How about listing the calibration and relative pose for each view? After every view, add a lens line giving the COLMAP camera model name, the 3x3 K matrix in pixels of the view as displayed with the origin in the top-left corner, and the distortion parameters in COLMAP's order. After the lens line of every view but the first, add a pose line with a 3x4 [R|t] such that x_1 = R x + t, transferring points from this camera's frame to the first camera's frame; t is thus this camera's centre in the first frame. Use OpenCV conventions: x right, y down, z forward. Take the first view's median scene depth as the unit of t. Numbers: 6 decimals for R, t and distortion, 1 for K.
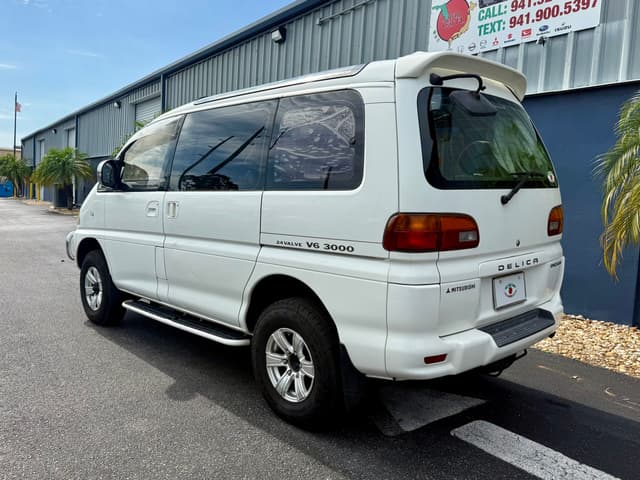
lens RADIAL K [[536.8, 0, 300.8], [0, 536.8, 230.8], [0, 0, 1]] dist [0.034584, -0.052498]
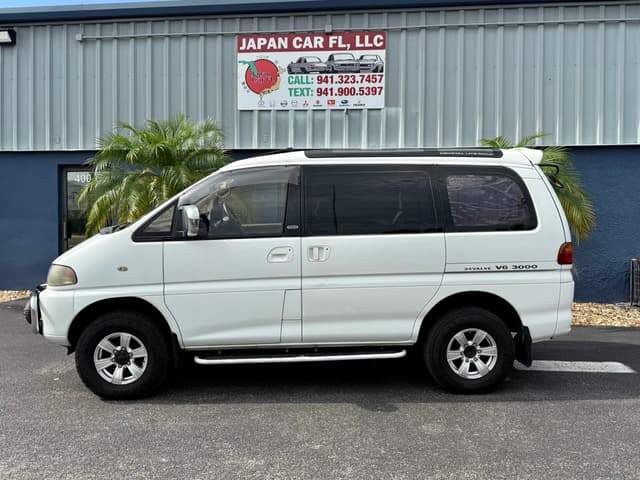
lens RADIAL K [[503.0, 0, 323.4], [0, 503.0, 246.0], [0, 0, 1]] dist [0.051969, -0.085264]
pose [[0.637010, -0.078021, 0.766897, -0.692342], [0.073583, 0.996476, 0.040257, -0.064427], [-0.767335, 0.030786, 0.640507, 0.235612]]
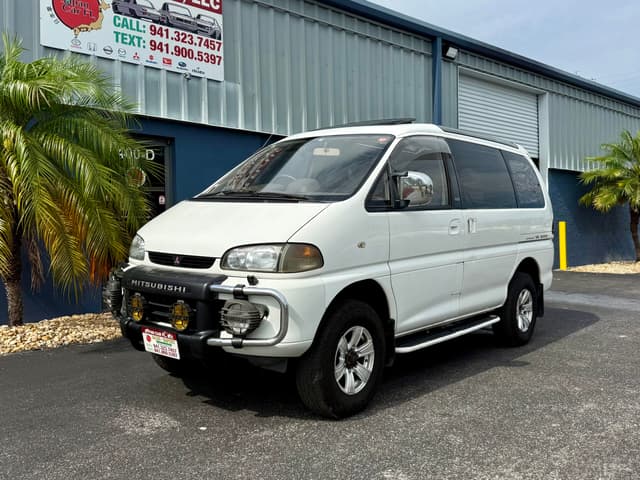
lens RADIAL K [[606.6, 0, 328.1], [0, 606.6, 230.4], [0, 0, 1]] dist [0.022650, 0.000000]
pose [[-0.153227, -0.038785, 0.987430, -0.980722], [0.067736, 0.996467, 0.049652, -0.075902], [-0.985867, 0.074493, -0.150058, 1.017203]]
